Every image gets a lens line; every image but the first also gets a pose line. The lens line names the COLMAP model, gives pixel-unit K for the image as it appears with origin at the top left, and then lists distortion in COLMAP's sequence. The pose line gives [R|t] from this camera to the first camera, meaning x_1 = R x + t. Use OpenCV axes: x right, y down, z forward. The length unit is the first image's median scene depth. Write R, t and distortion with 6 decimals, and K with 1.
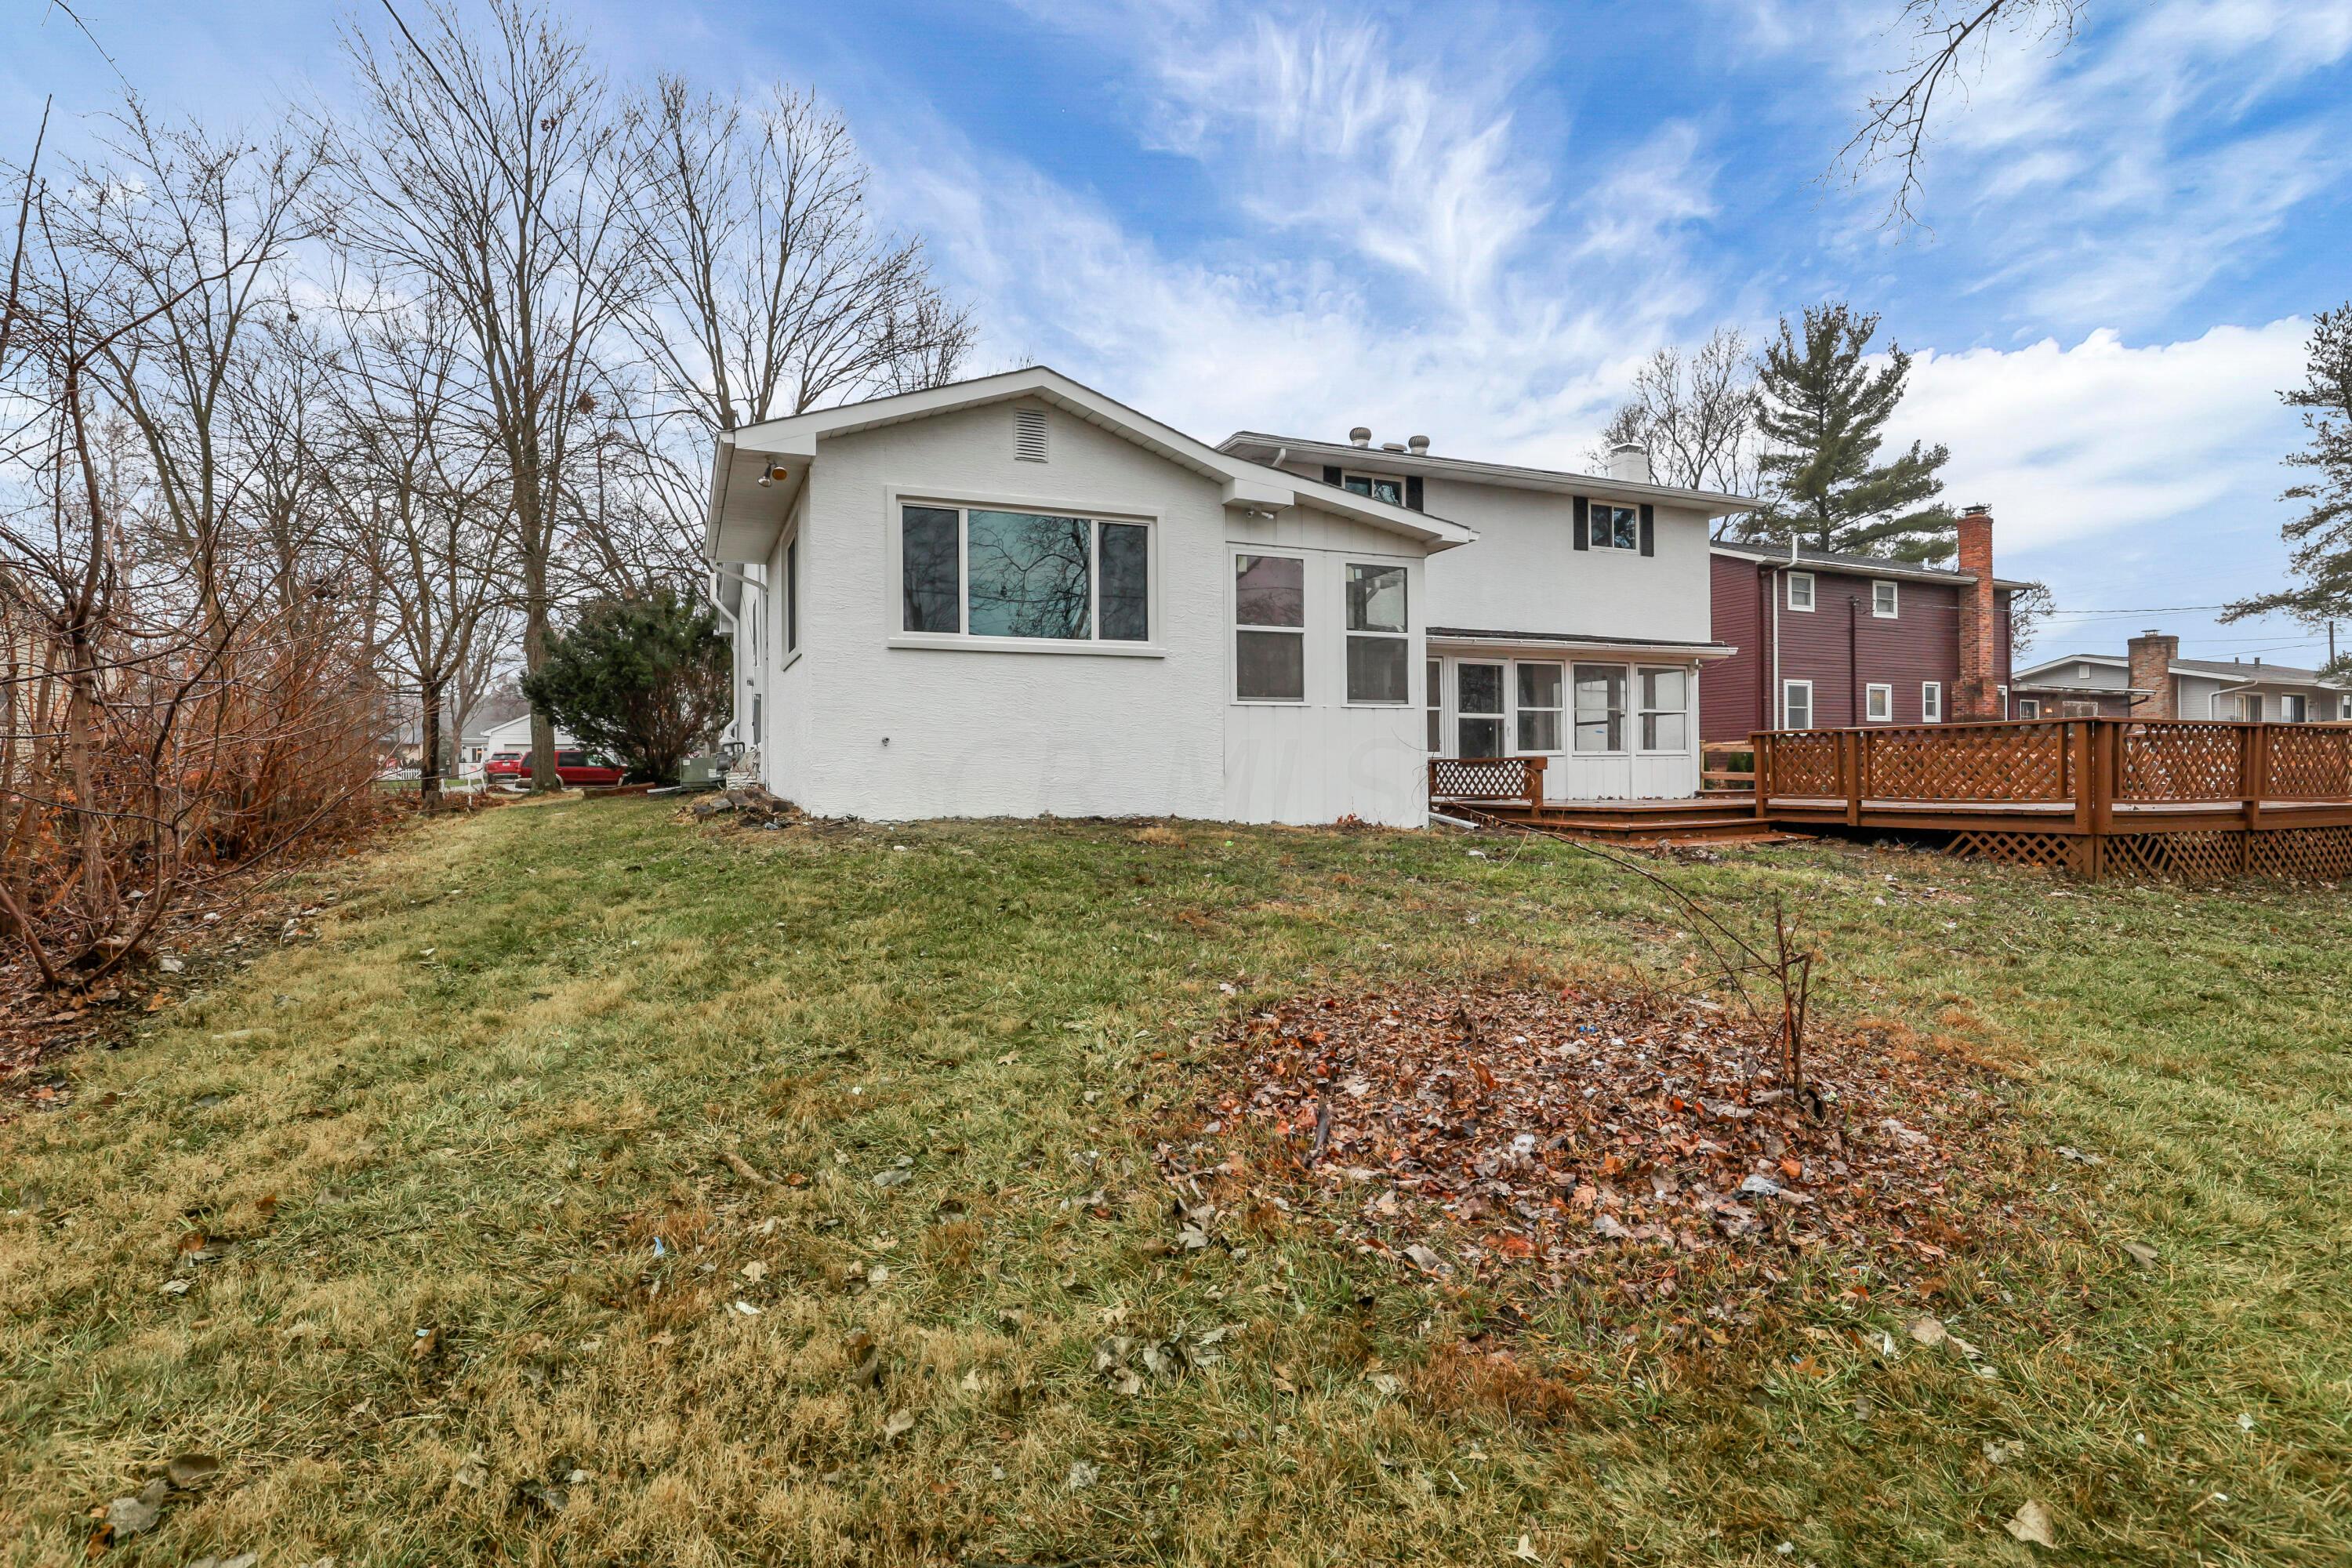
lens RADIAL K [[1118.4, 0, 1156.5], [0, 1118.4, 785.4], [0, 0, 1]] dist [-0.028898, 0.004919]
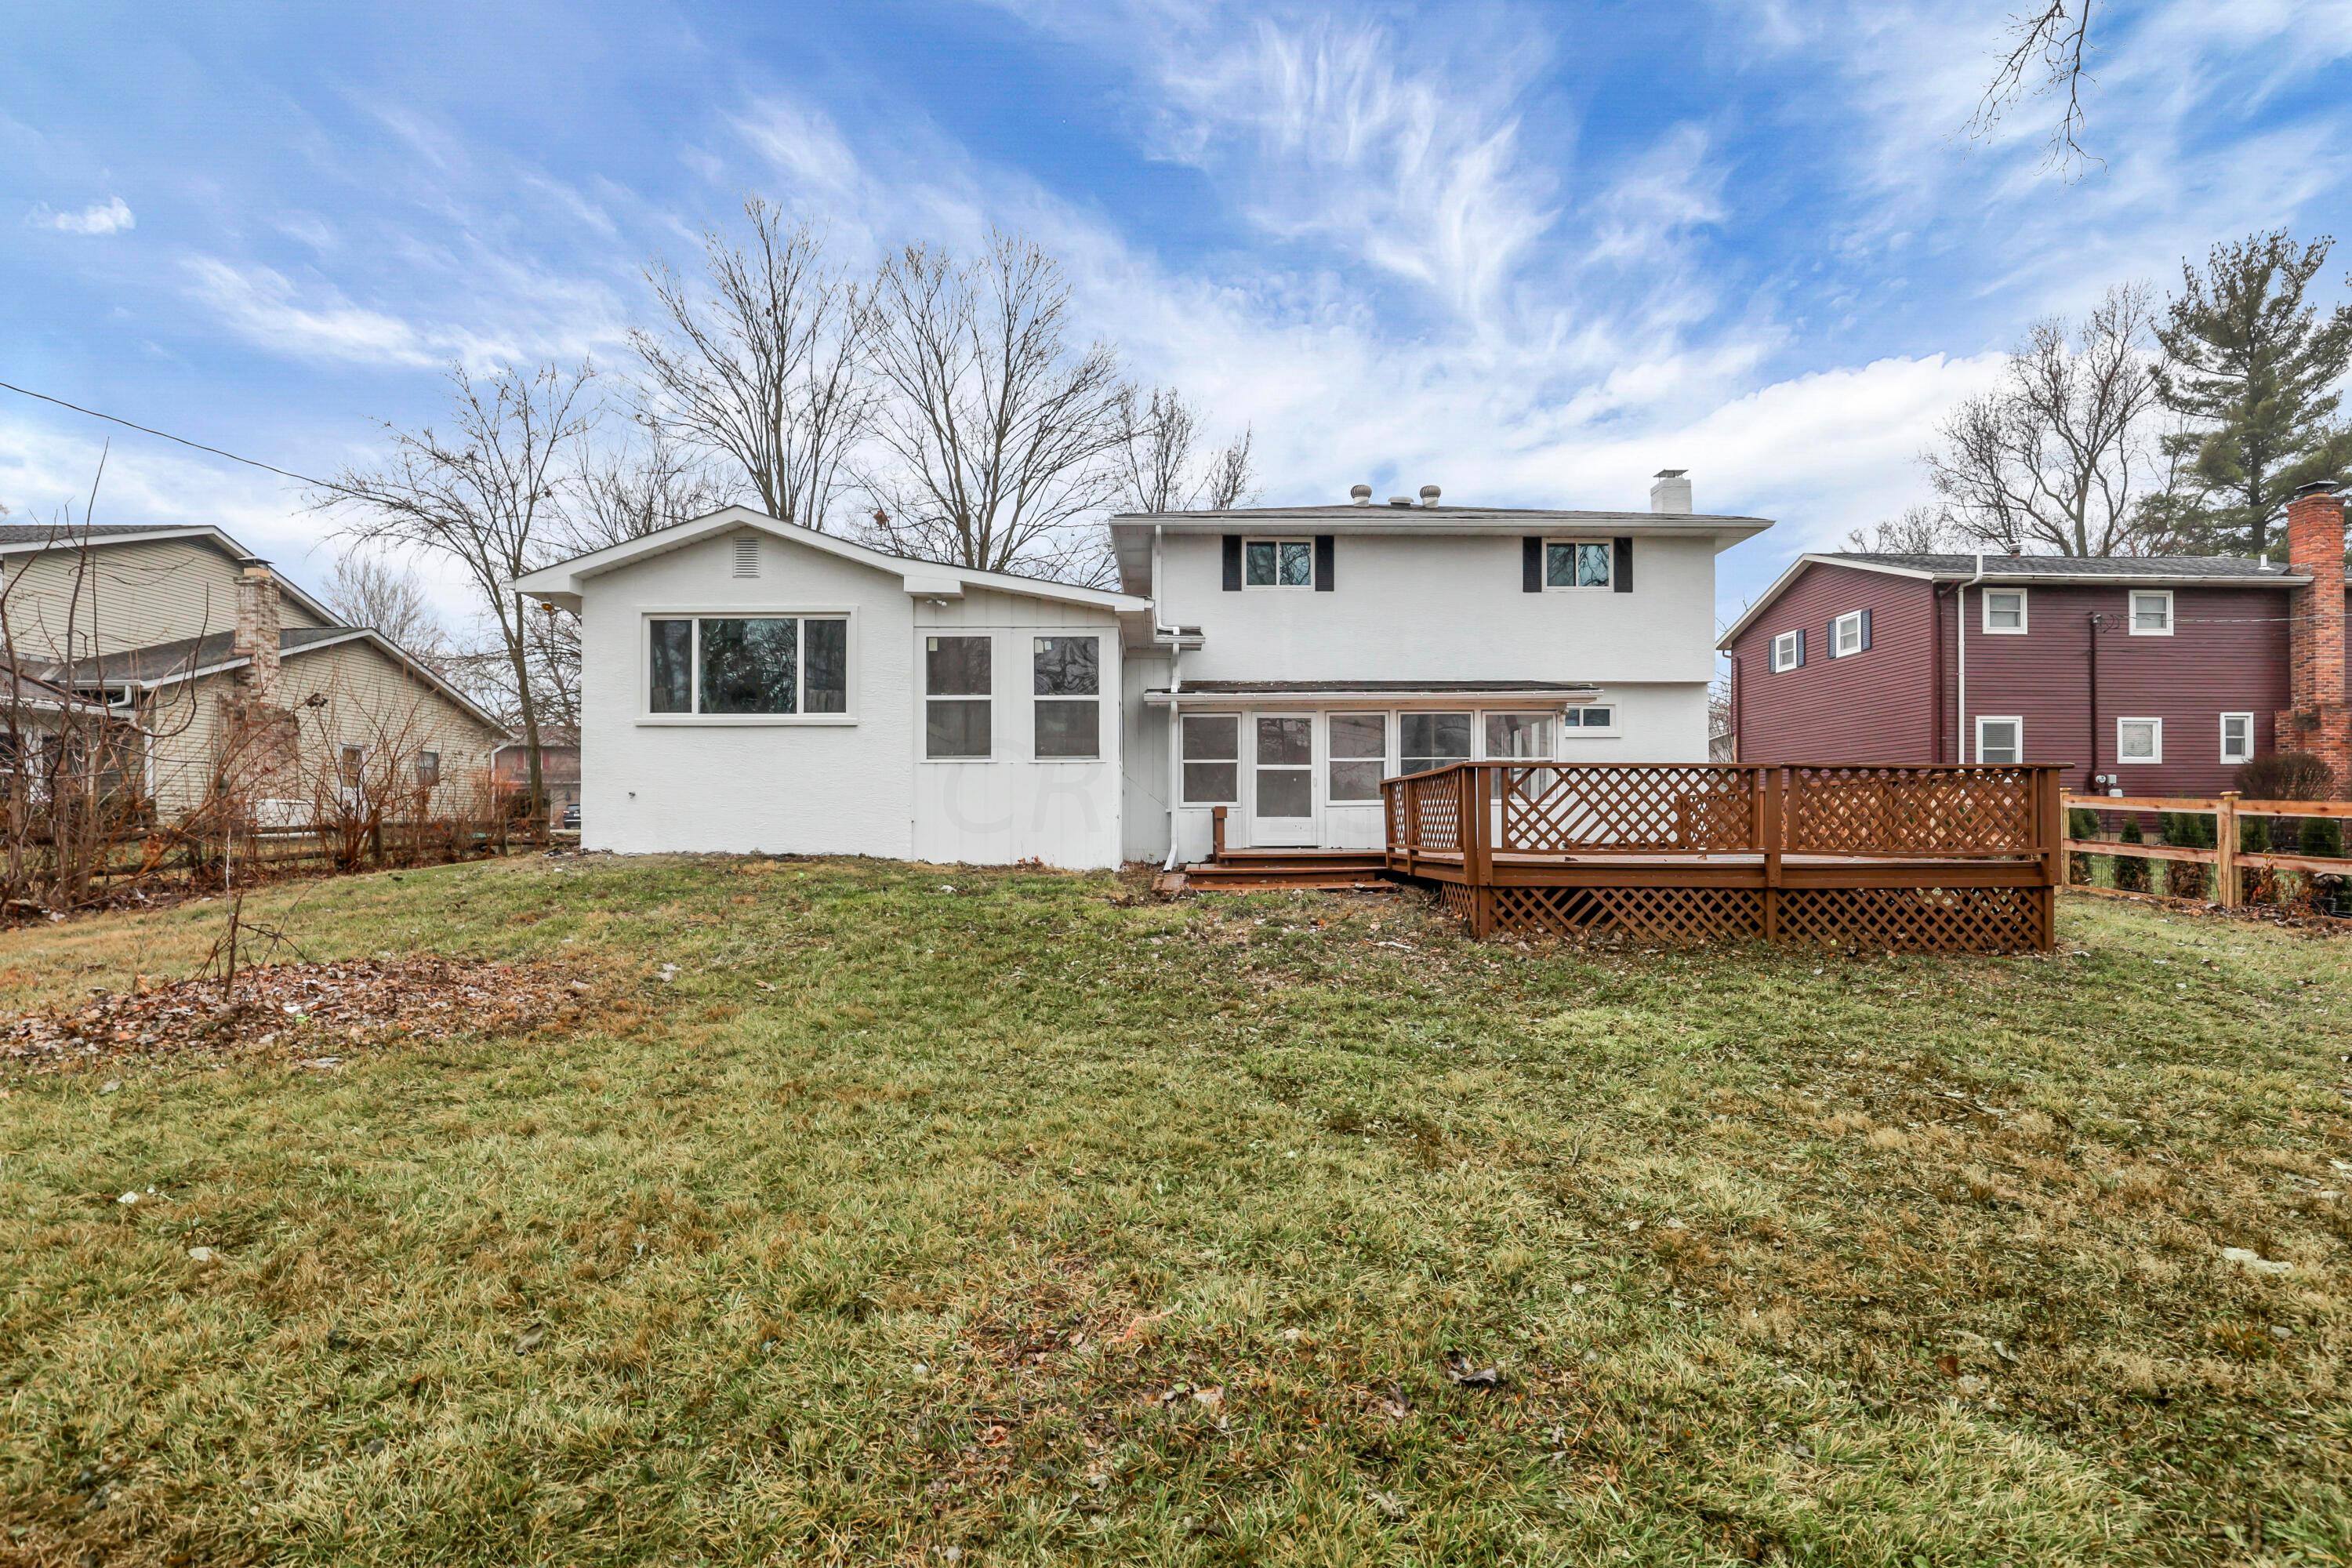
lens RADIAL K [[1118.4, 0, 1227.6], [0, 1118.4, 812.1], [0, 0, 1]] dist [-0.028898, 0.004919]
pose [[0.926121, 0.000852, -0.377225, 0.361388], [-0.009815, 0.999713, -0.021840, 0.001486], [0.377098, 0.023929, 0.925864, 0.009802]]
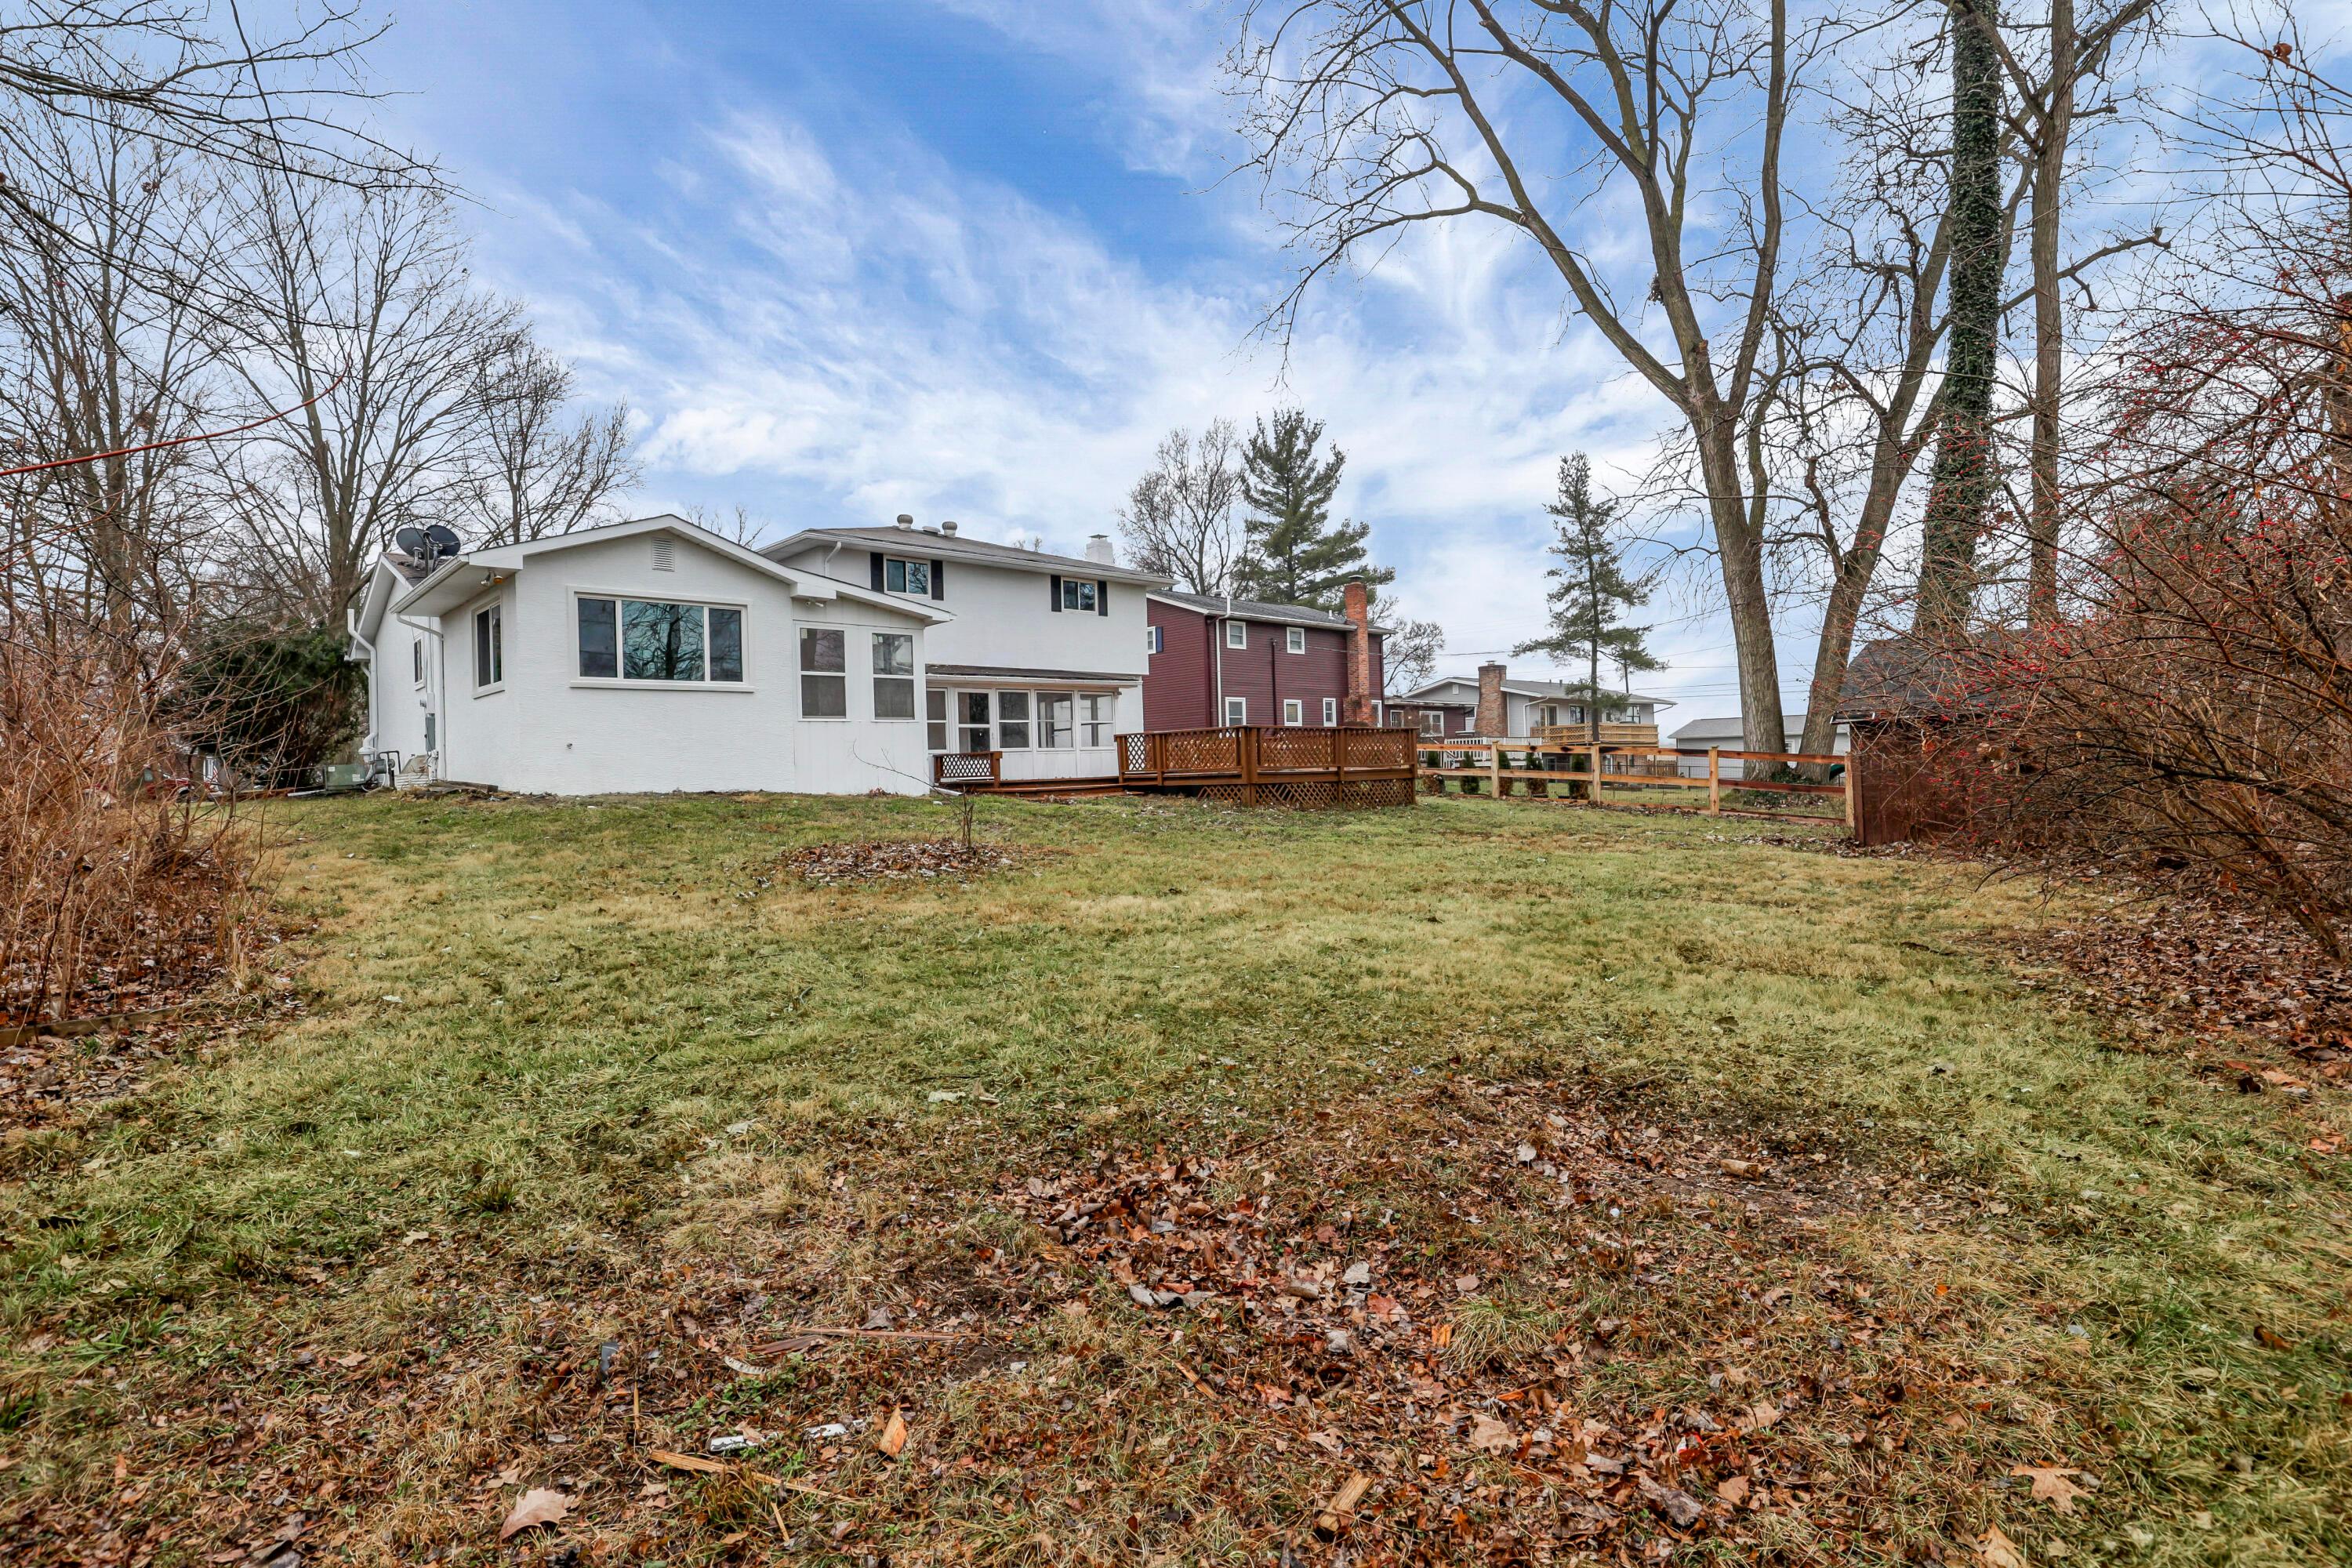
lens RADIAL K [[1118.4, 0, 1178.2], [0, 1118.4, 765.4], [0, 0, 1]] dist [-0.028898, 0.004919]
pose [[0.934181, -0.018651, 0.356312, 0.002203], [0.027060, 0.999460, -0.018630, 0.016216], [-0.355772, 0.027046, 0.934181, -0.306675]]
